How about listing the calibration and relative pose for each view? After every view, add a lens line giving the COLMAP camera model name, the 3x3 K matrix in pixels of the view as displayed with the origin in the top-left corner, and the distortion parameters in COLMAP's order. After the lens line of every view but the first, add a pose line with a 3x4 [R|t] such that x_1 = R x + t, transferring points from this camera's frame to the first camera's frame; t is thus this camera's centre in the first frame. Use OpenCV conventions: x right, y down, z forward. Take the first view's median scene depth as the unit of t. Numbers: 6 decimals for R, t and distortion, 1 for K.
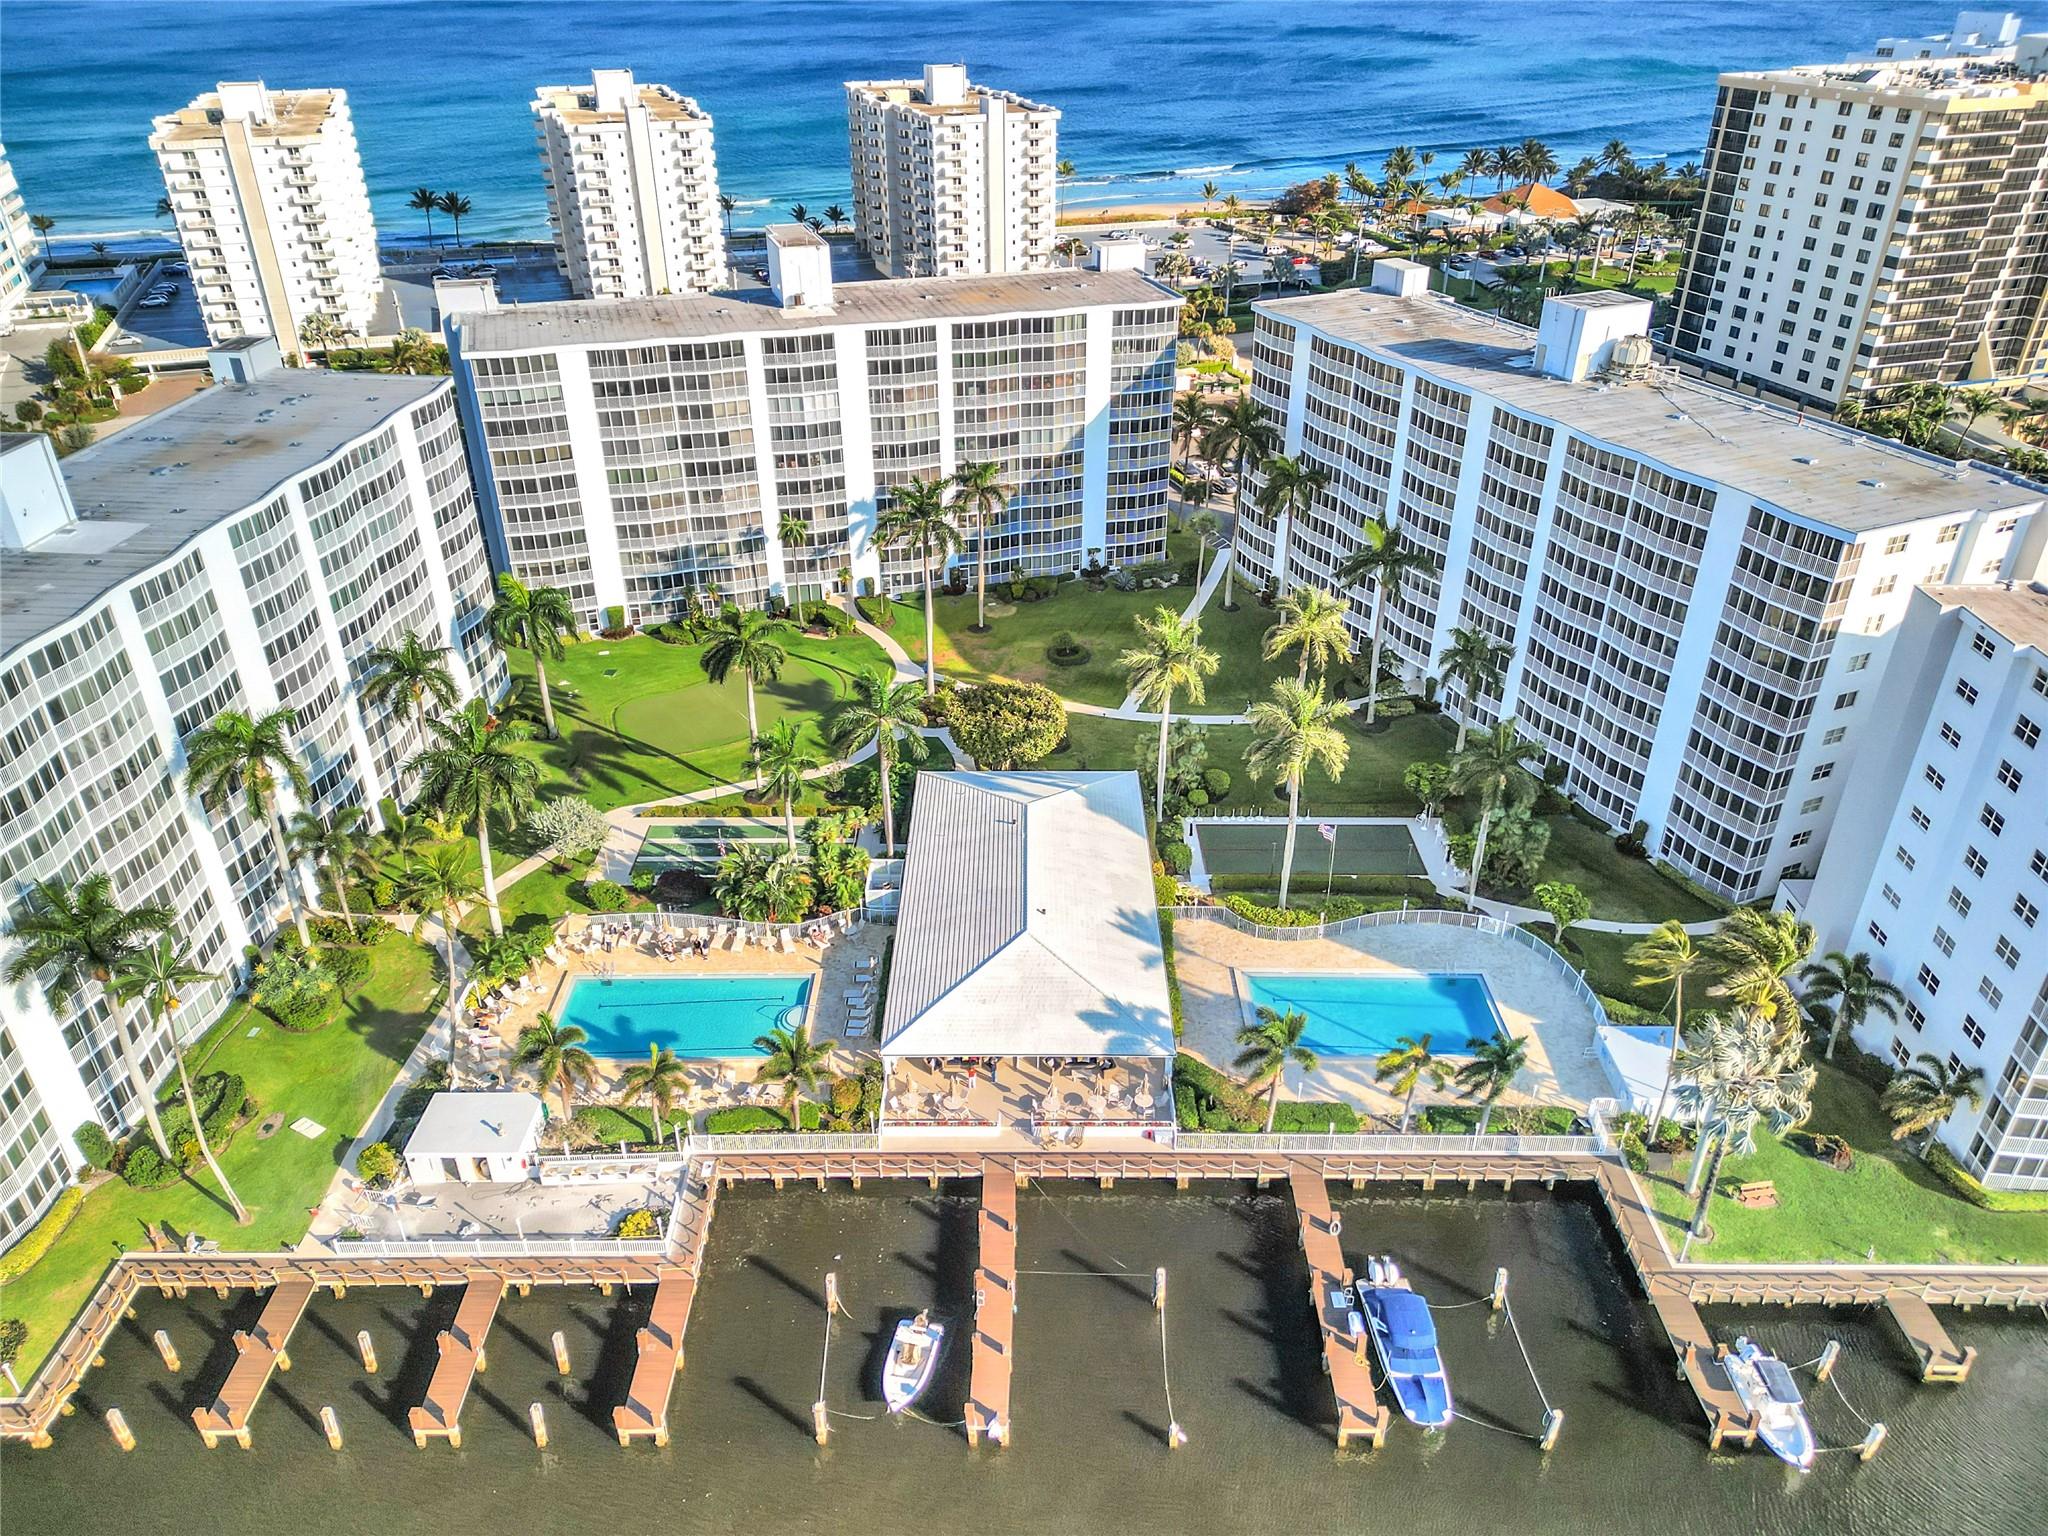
lens RADIAL K [[1438.4, 0, 1024.0], [0, 1438.4, 768.0], [0, 0, 1]] dist [0.062280, -0.049084]
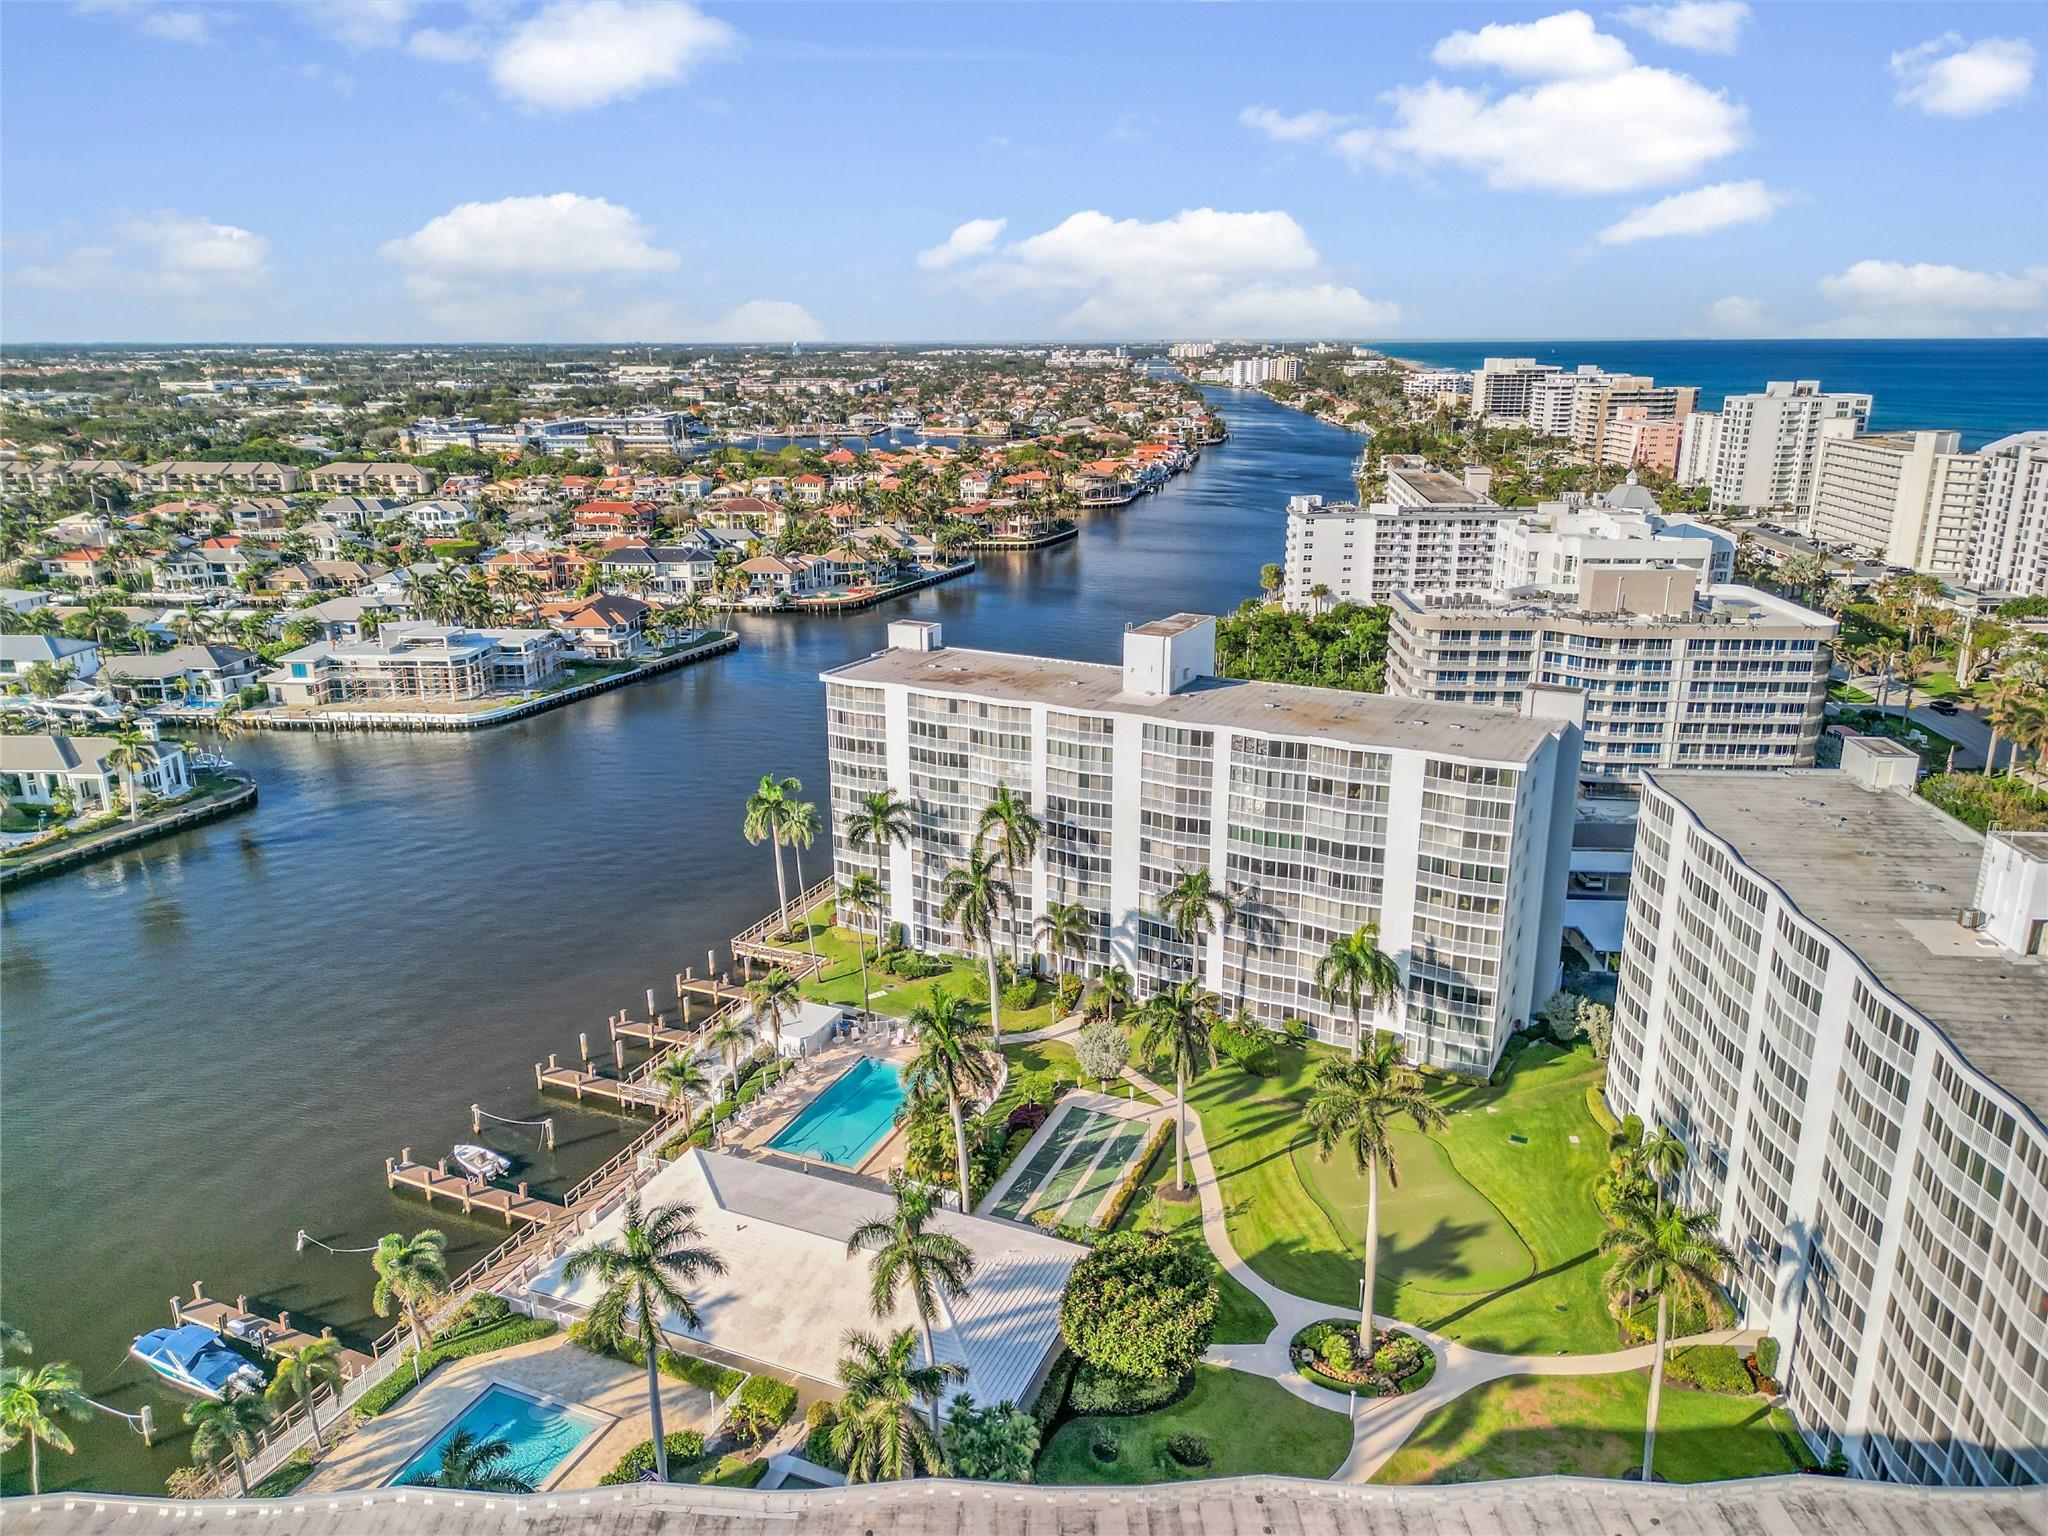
lens RADIAL K [[1426.3, 0, 1024.0], [0, 1426.3, 768.0], [0, 0, 1]] dist [0.082807, -0.080902]
pose [[-0.388546, 0.264127, -0.882762, 0.513874], [-0.463876, 0.771706, 0.435073, -0.467412], [0.796147, 0.578538, -0.177321, 0.801206]]
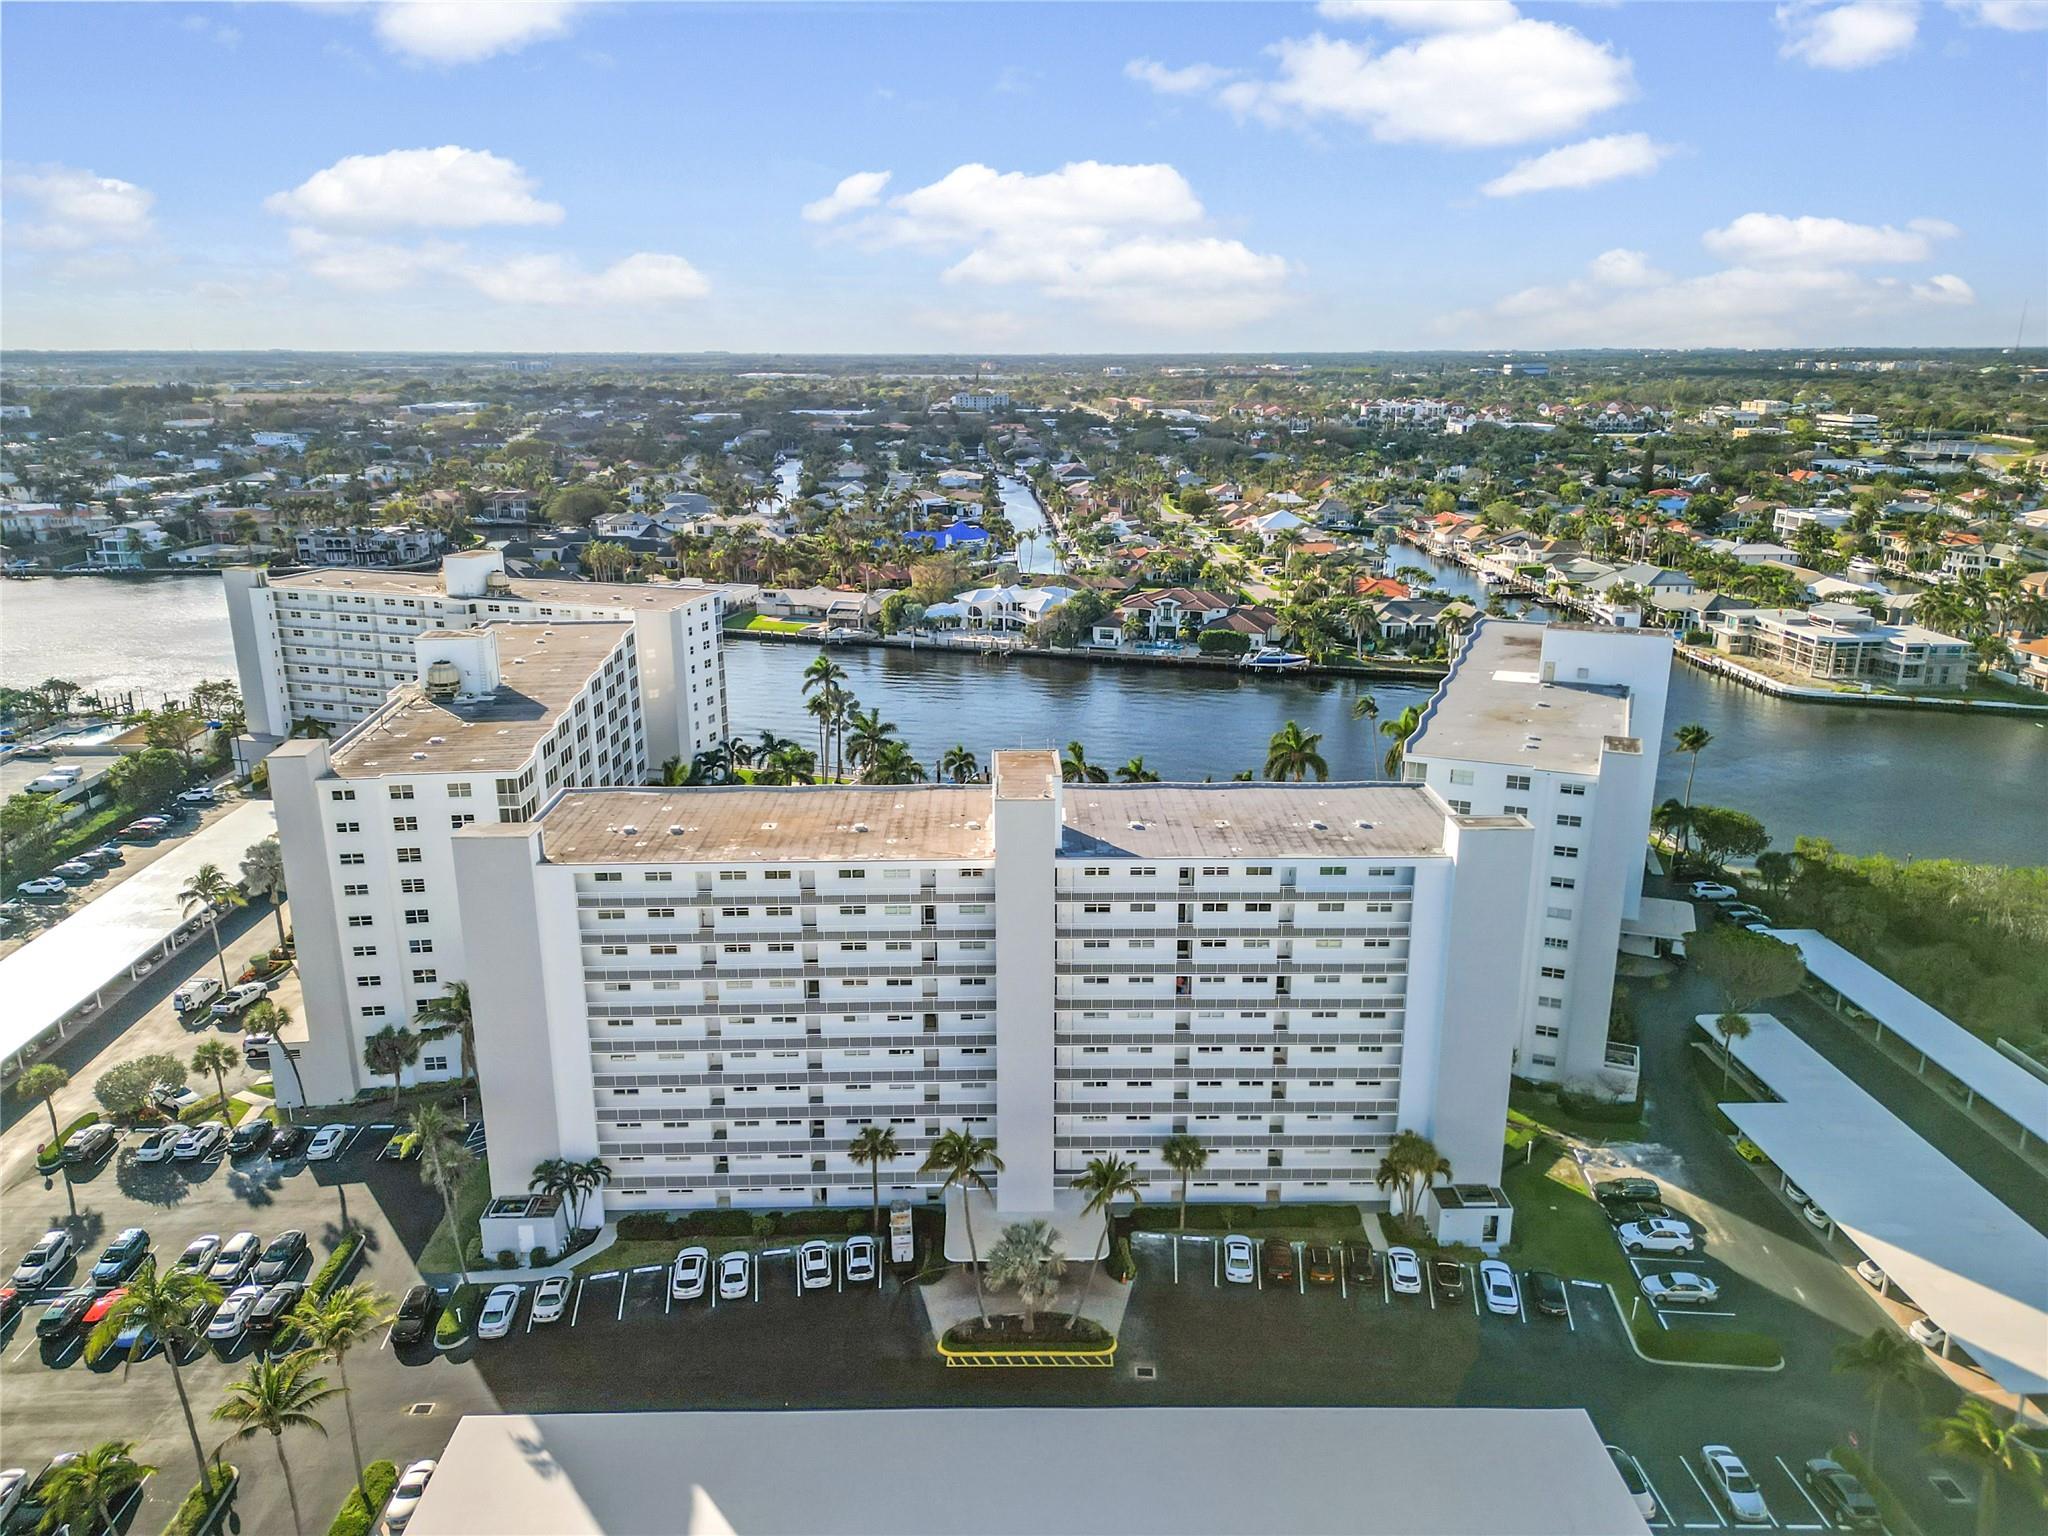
lens RADIAL K [[1426.3, 0, 1024.0], [0, 1426.3, 768.0], [0, 0, 1]] dist [0.082807, -0.080902]
pose [[-0.957074, -0.078005, 0.279148, -0.373948], [0.149546, 0.692111, 0.706129, -0.914011], [-0.248283, 0.717564, -0.650736, 1.545054]]
